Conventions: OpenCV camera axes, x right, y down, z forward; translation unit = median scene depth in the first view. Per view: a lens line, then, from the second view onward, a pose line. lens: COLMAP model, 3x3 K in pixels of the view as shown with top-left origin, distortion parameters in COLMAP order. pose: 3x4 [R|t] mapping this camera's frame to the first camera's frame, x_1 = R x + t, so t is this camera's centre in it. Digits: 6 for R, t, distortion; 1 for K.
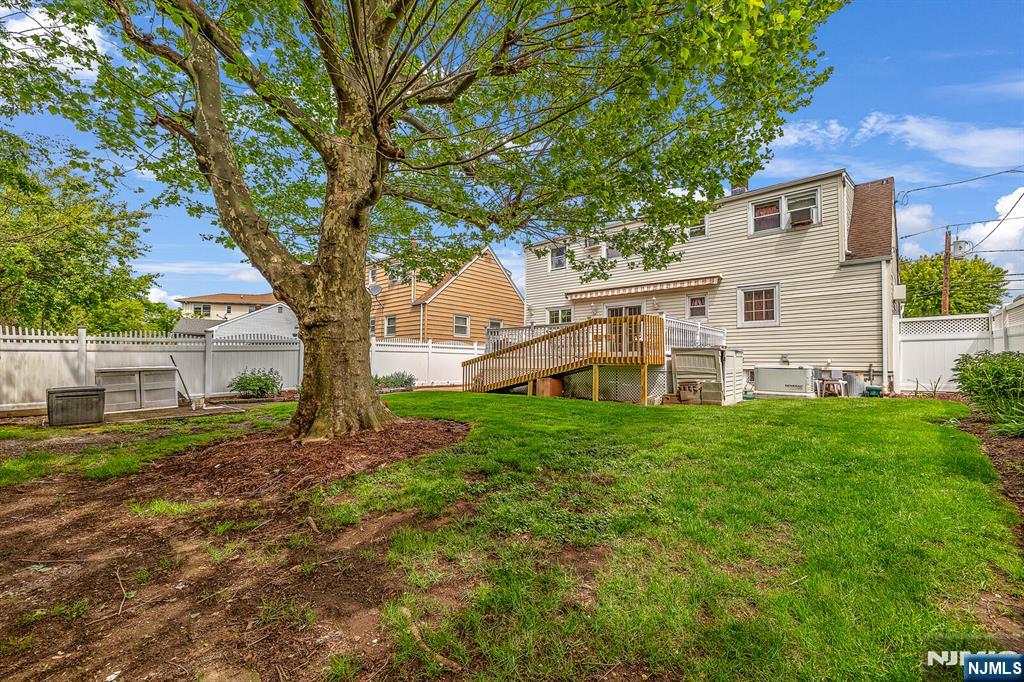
lens RADIAL K [[418.9, 0, 512.0], [0, 418.9, 341.0], [0, 0, 1]] dist [0.000093, 0.000046]
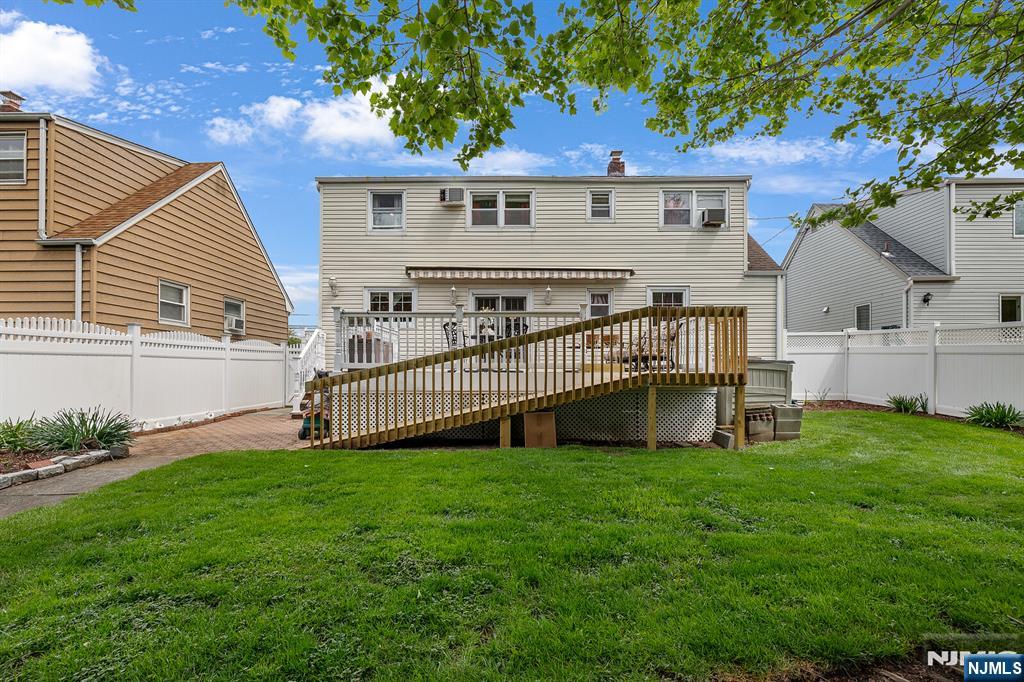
lens RADIAL K [[432.3, 0, 512.5], [0, 432.3, 367.7], [0, 0, 1]] dist [-0.000153, -0.000089]
pose [[0.752307, -0.006103, 0.658785, -0.216758], [-0.034142, 0.998252, 0.048236, 0.004375], [-0.657928, -0.058781, 0.750783, 0.436130]]
